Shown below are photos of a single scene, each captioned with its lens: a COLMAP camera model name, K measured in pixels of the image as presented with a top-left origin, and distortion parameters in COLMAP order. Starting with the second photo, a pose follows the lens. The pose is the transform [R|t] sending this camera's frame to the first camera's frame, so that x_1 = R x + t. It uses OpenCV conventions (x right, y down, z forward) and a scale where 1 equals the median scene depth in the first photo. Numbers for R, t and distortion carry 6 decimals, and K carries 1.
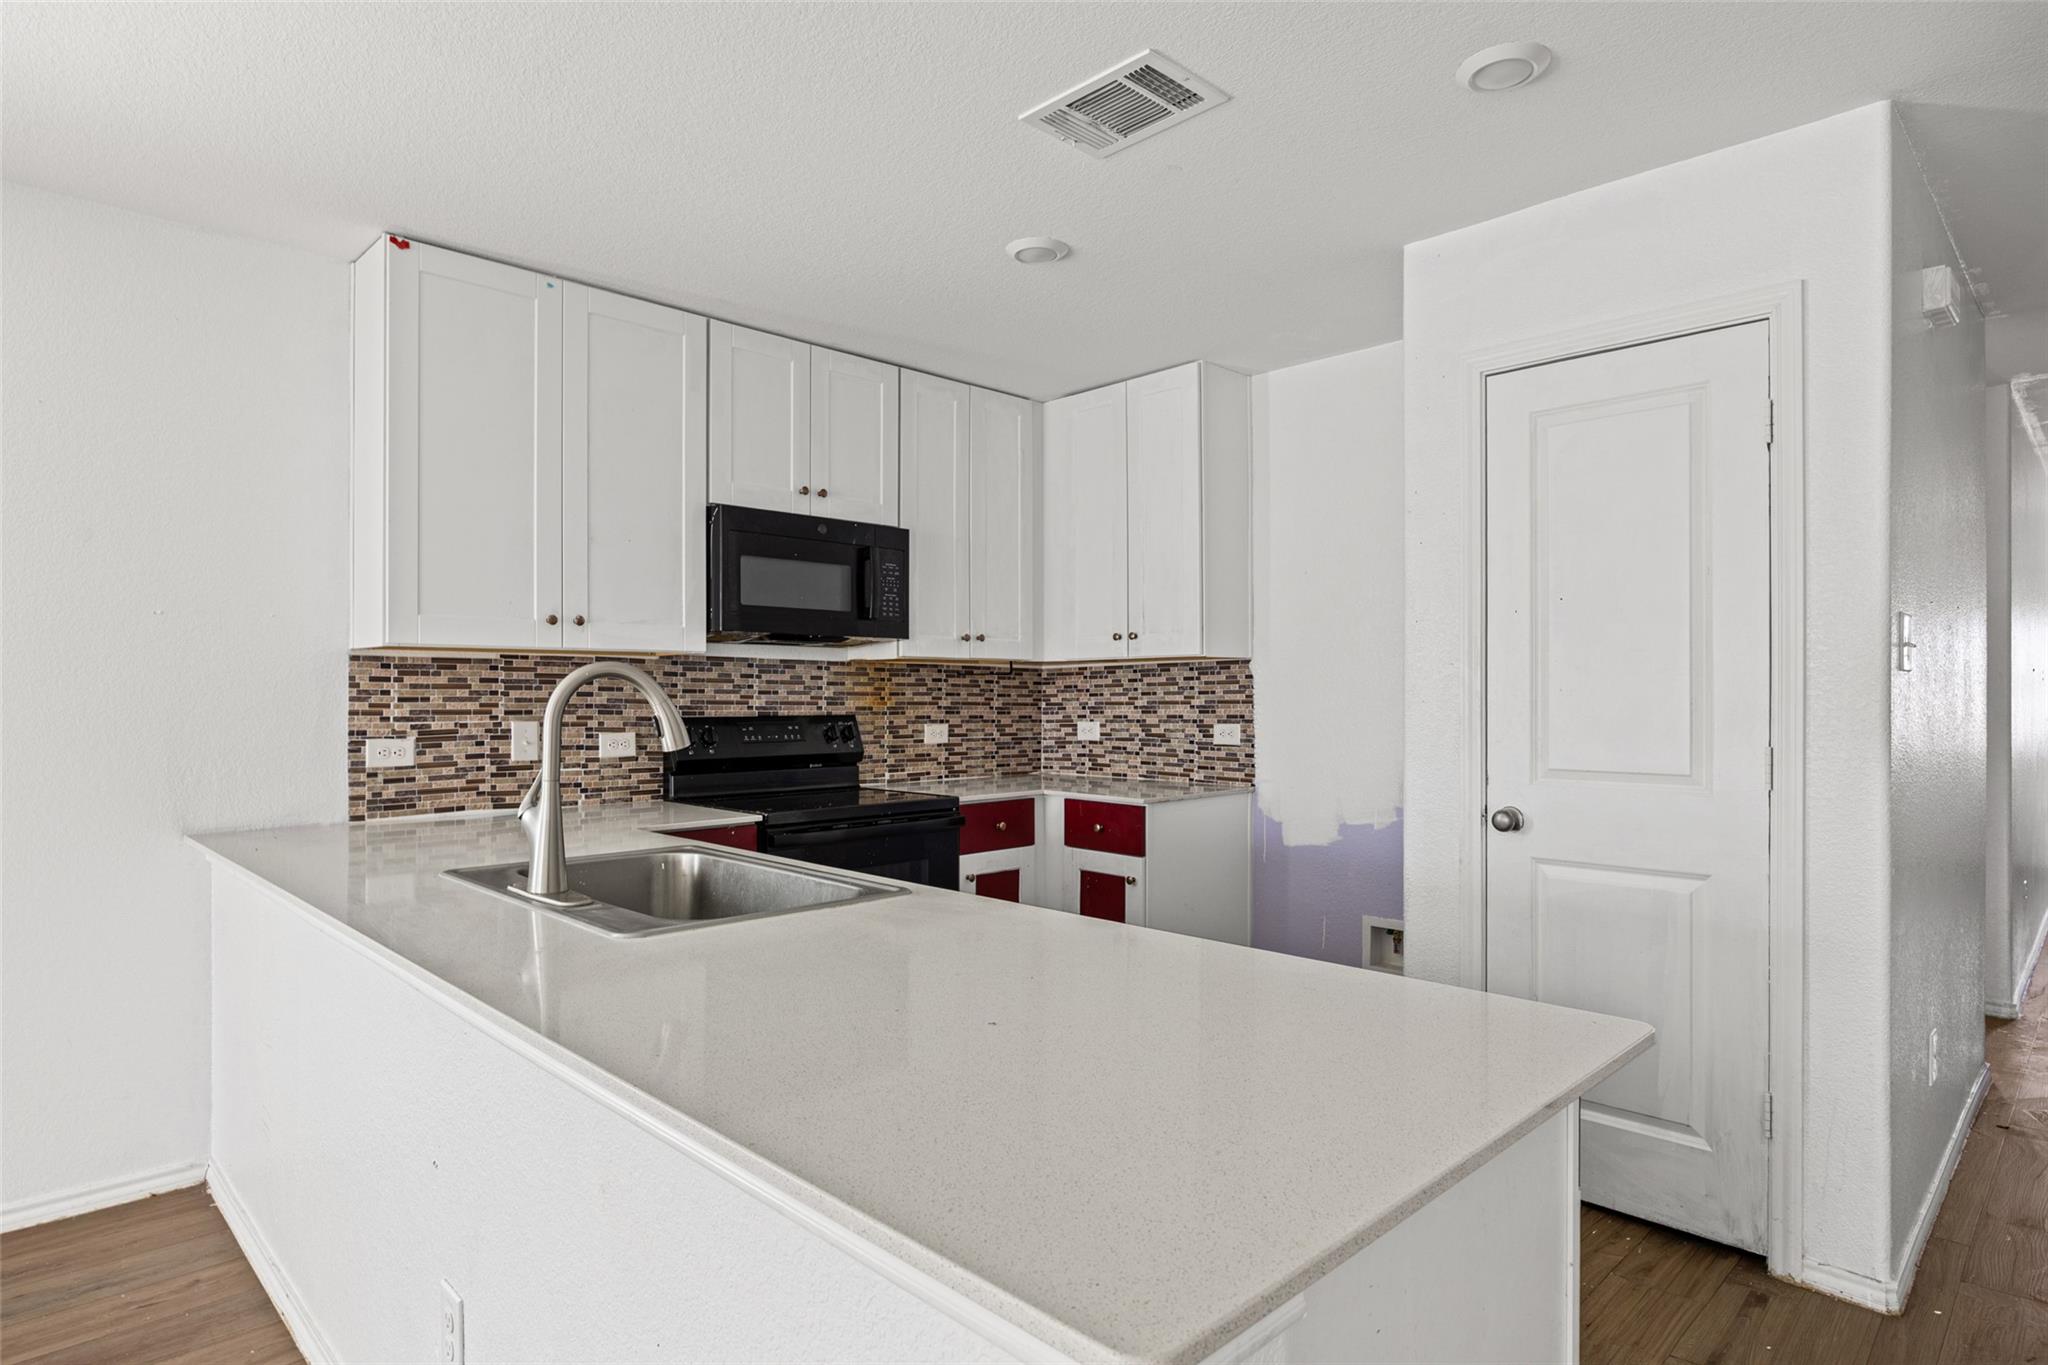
lens RADIAL K [[1104.9, 0, 1024.1], [0, 1104.9, 697.1], [0, 0, 1]] dist [-0.007972, -0.001733]
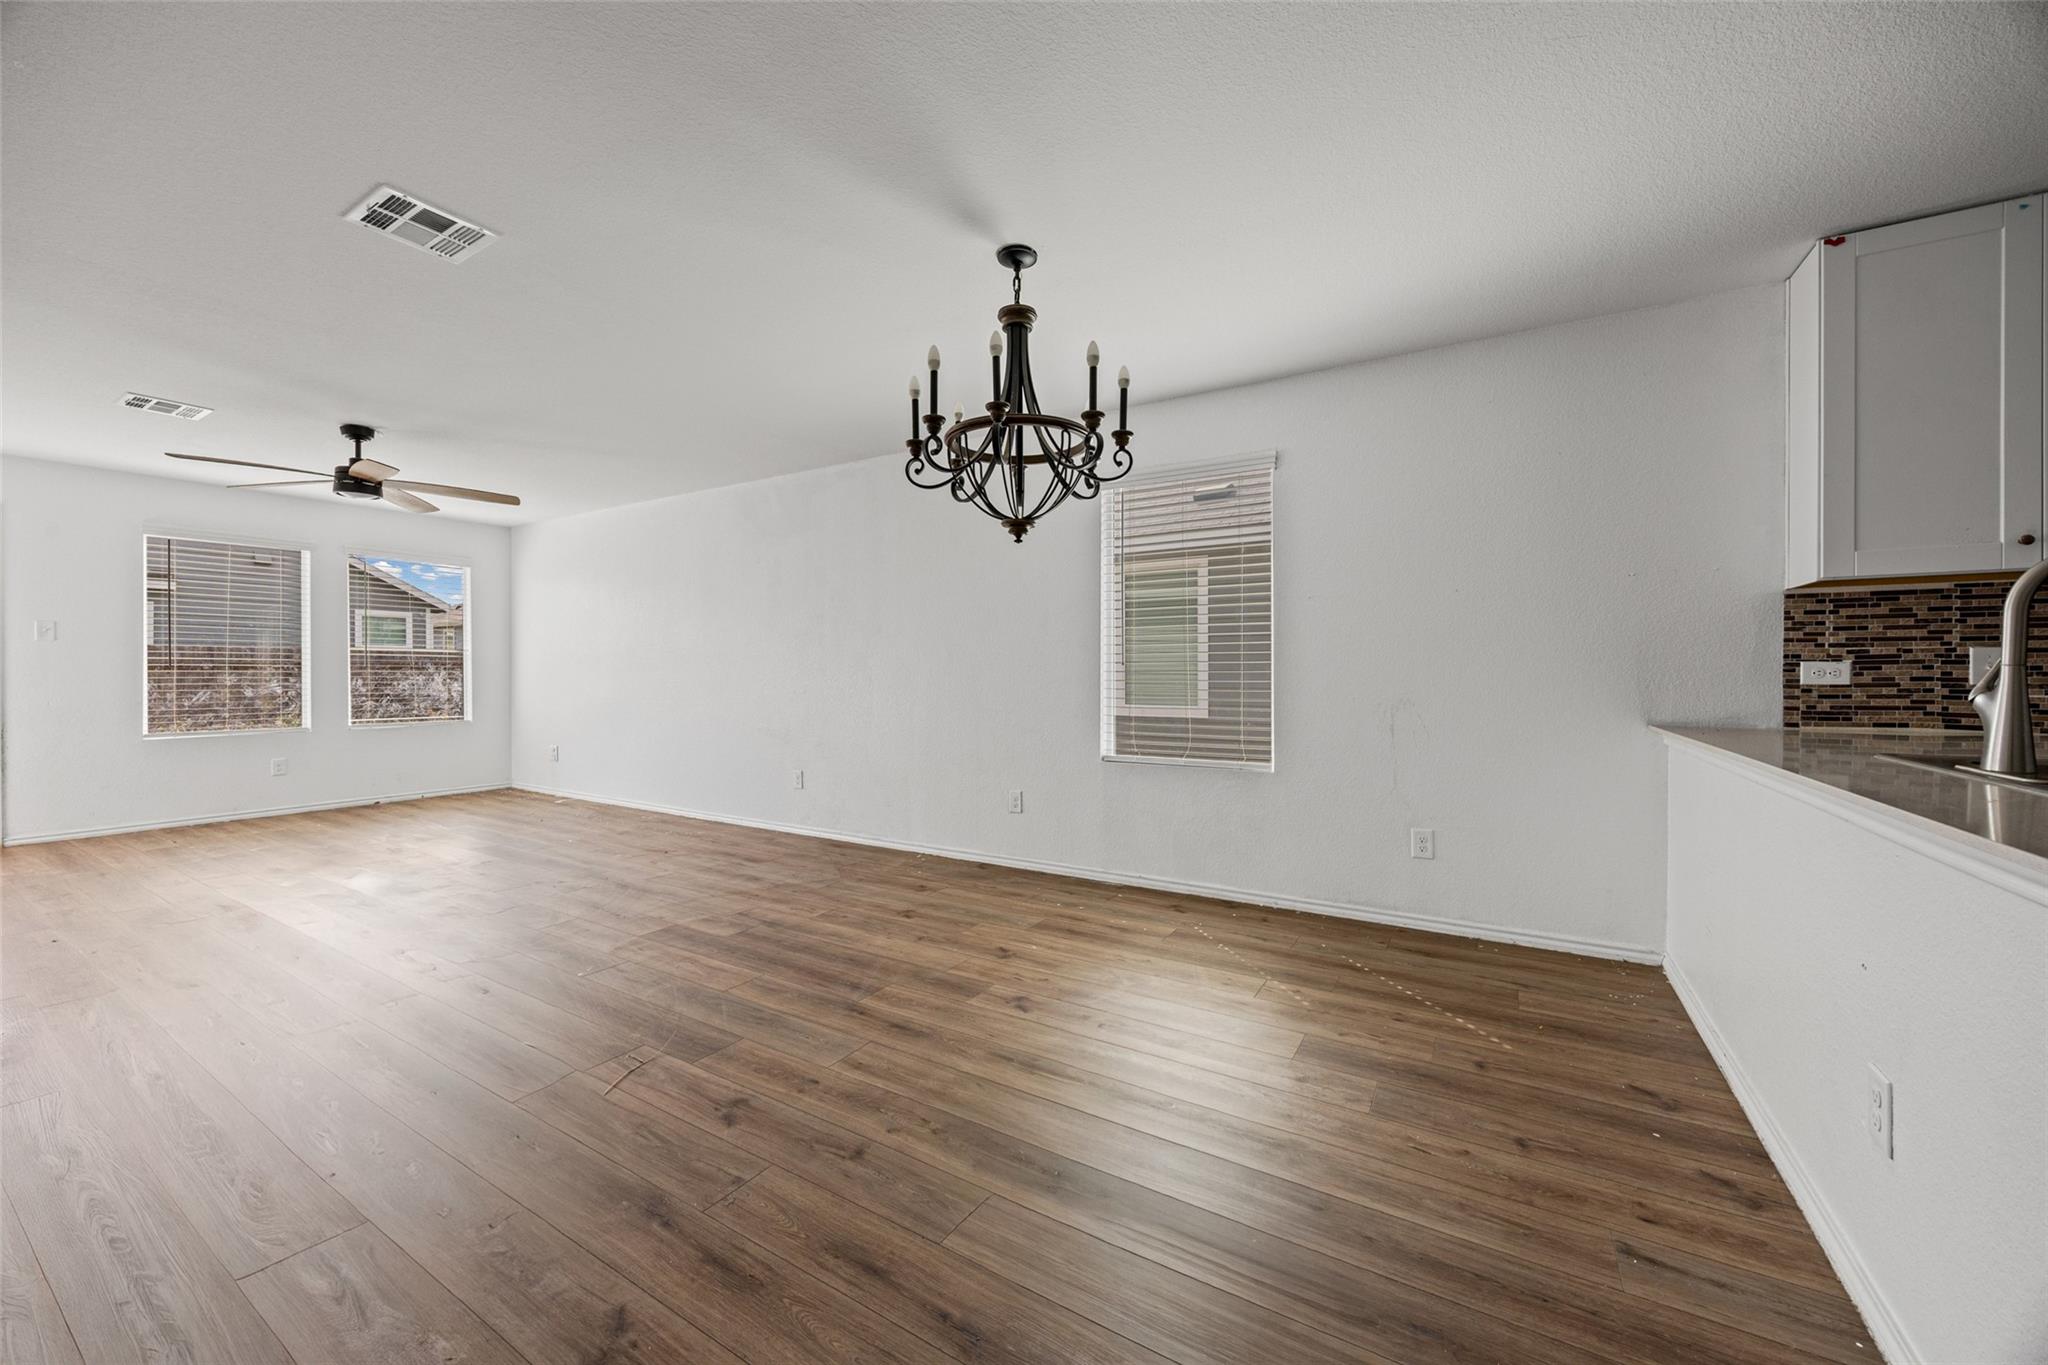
lens RADIAL K [[778.2, 0, 1021.6], [0, 778.2, 676.3], [0, 0, 1]] dist [-0.001386, -0.000473]
pose [[0.241519, 0.004378, -0.970386, 0.032944], [0.000125, 0.999990, 0.004542, 0.046990], [0.970396, -0.001218, 0.241516, -0.051530]]
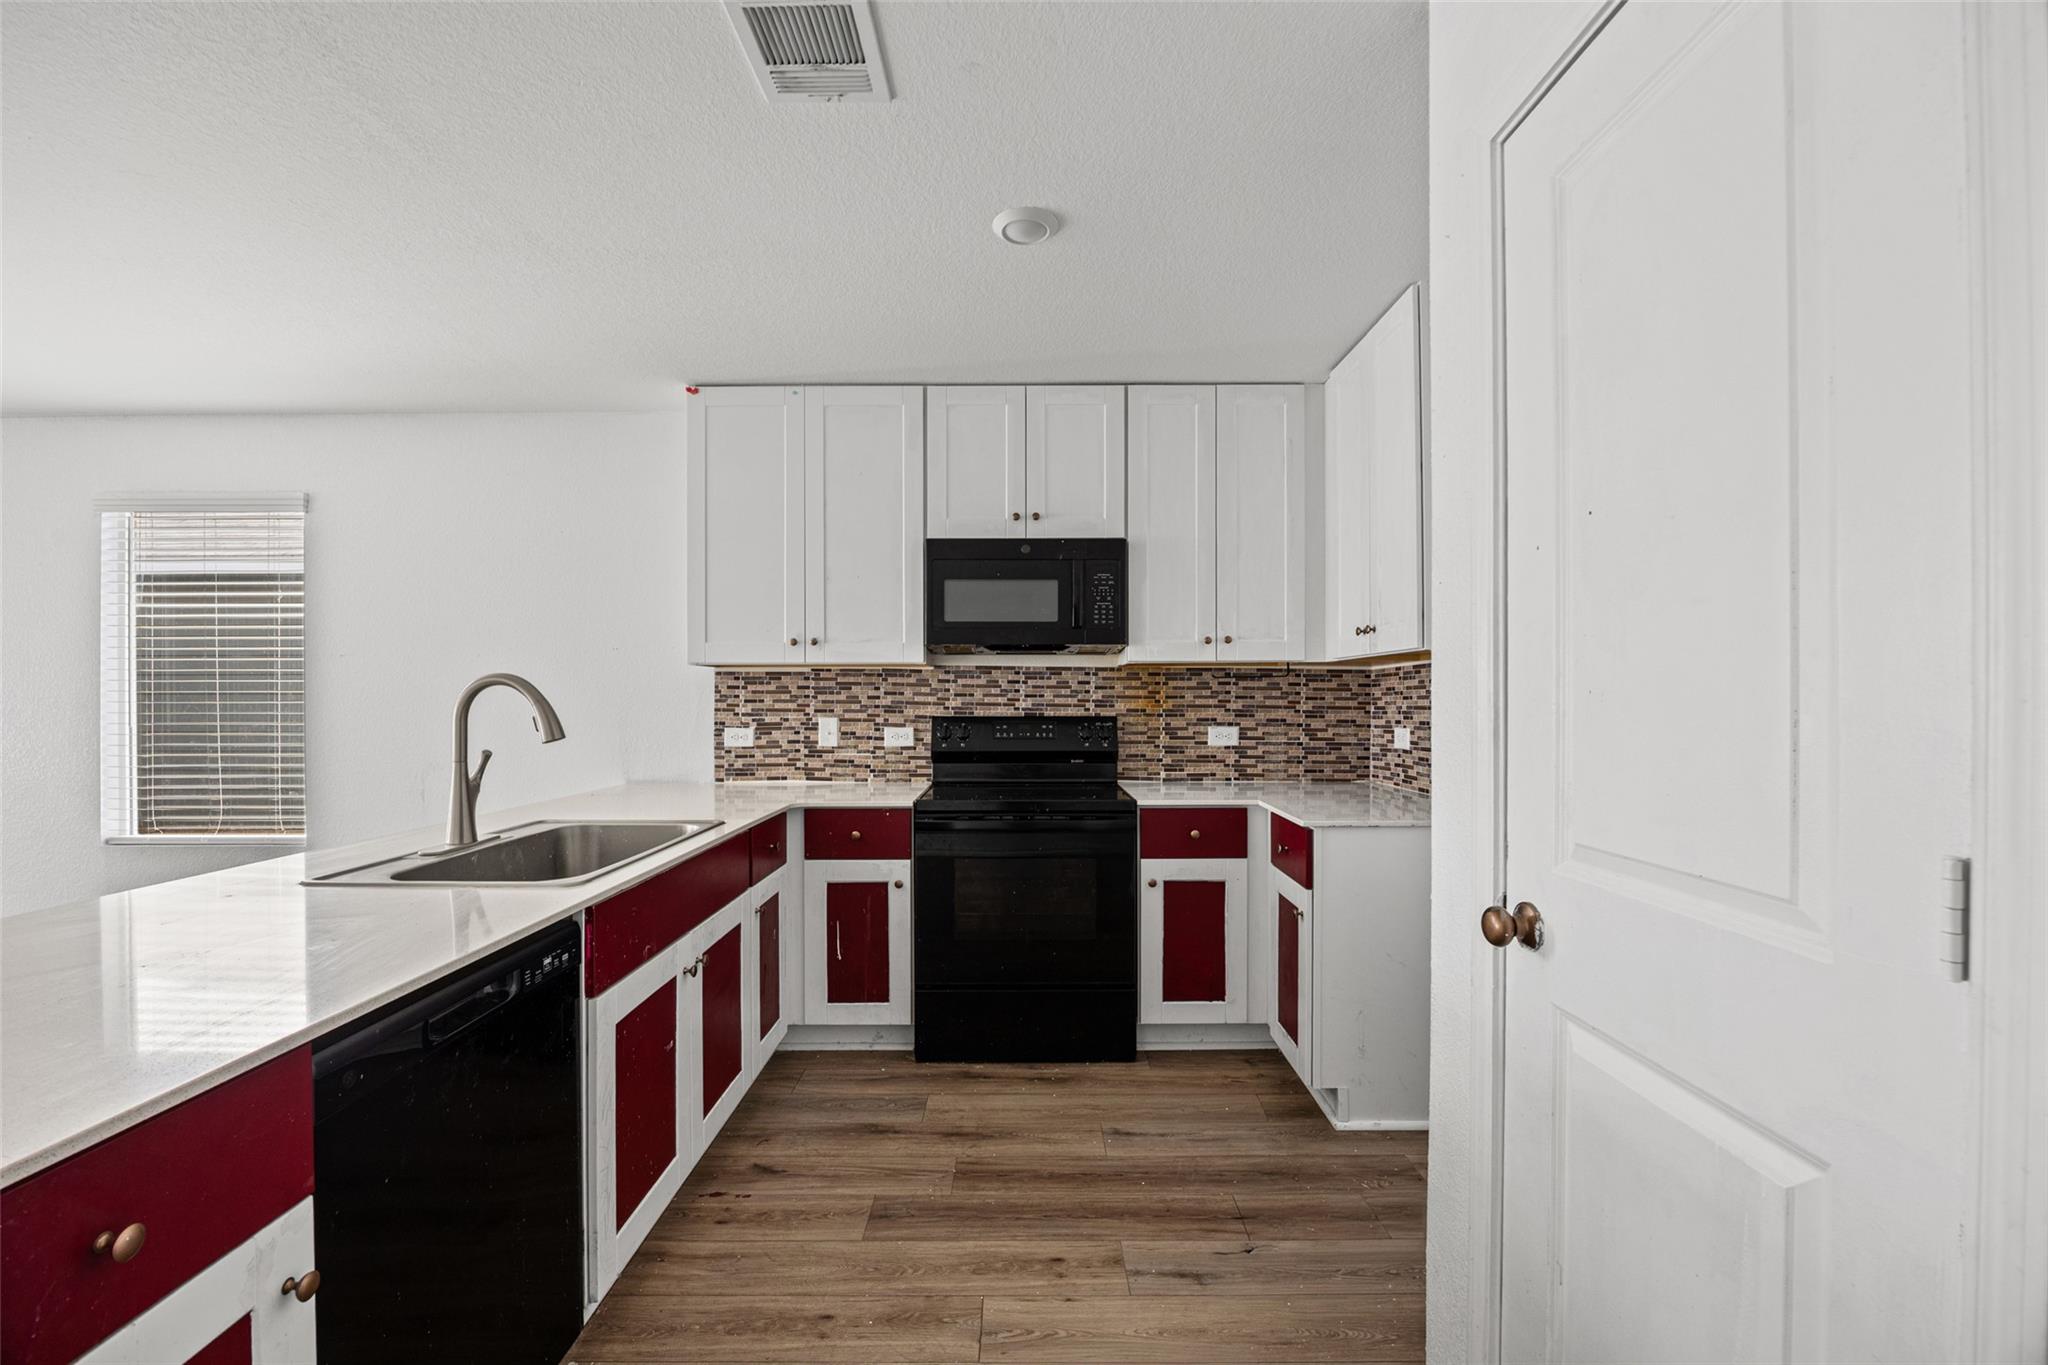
lens RADIAL K [[847.6, 0, 1028.2], [0, 847.6, 700.6], [0, 0, 1]] dist [-0.016821, -0.000243]
pose [[0.711294, 0.002964, -0.702888, 0.465015], [-0.001293, 0.999995, 0.002909, -0.002117], [0.702893, -0.001160, 0.711295, 0.438760]]
